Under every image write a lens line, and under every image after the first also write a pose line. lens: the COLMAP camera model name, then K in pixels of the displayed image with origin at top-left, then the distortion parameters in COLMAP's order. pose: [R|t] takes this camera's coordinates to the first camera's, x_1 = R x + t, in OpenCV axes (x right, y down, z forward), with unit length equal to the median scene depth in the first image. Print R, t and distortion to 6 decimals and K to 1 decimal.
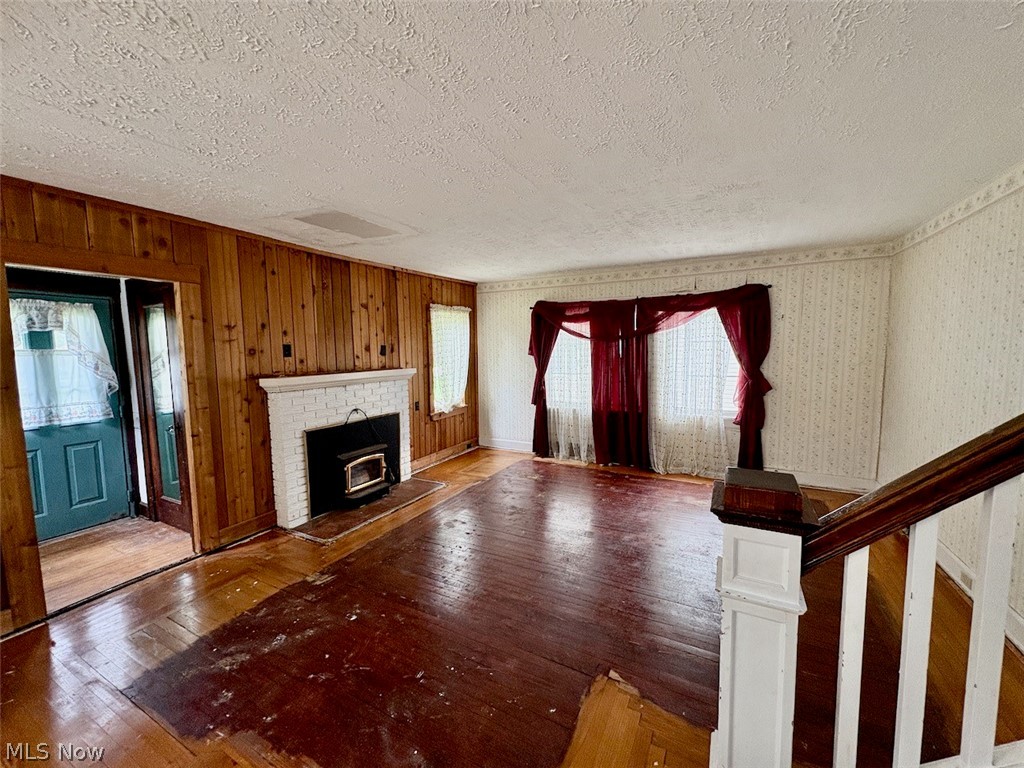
lens RADIAL K [[405.1, 0, 512.0], [0, 405.1, 384.0], [0, 0, 1]] dist [-0.000204, 0.000026]
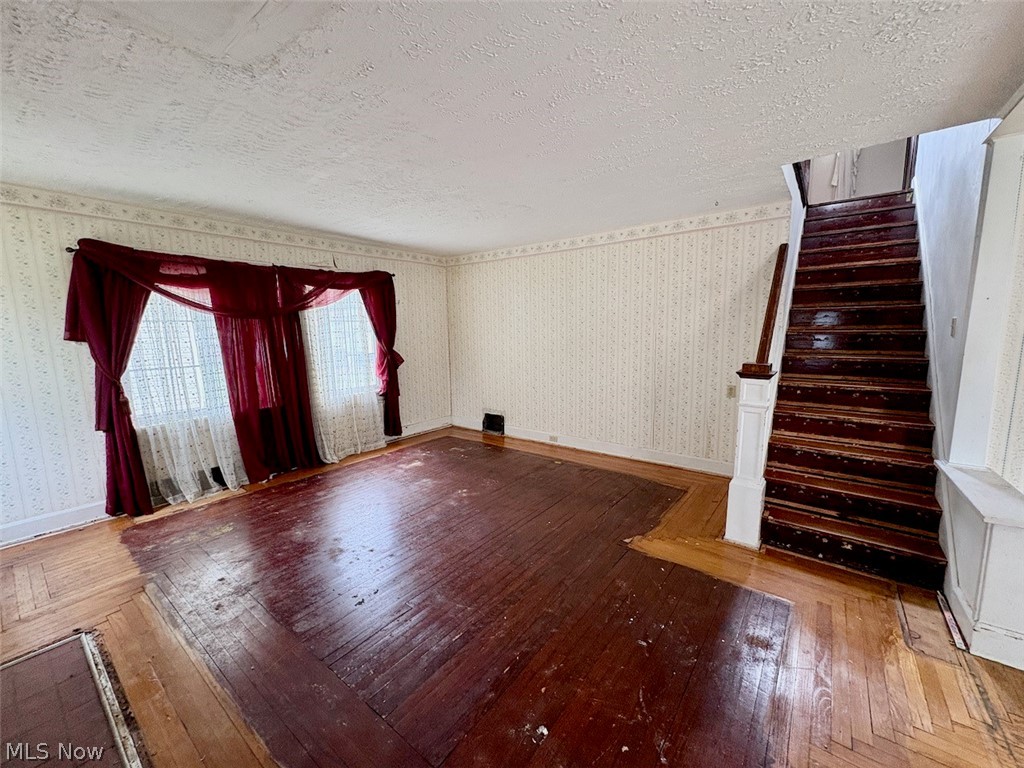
lens RADIAL K [[405.1, 0, 512.0], [0, 405.1, 384.0], [0, 0, 1]] dist [-0.000204, 0.000026]
pose [[0.168384, -0.125030, 0.977760, -0.448618], [0.101762, 0.988828, 0.108920, -0.017358], [-0.980455, 0.081159, 0.179226, 0.417278]]
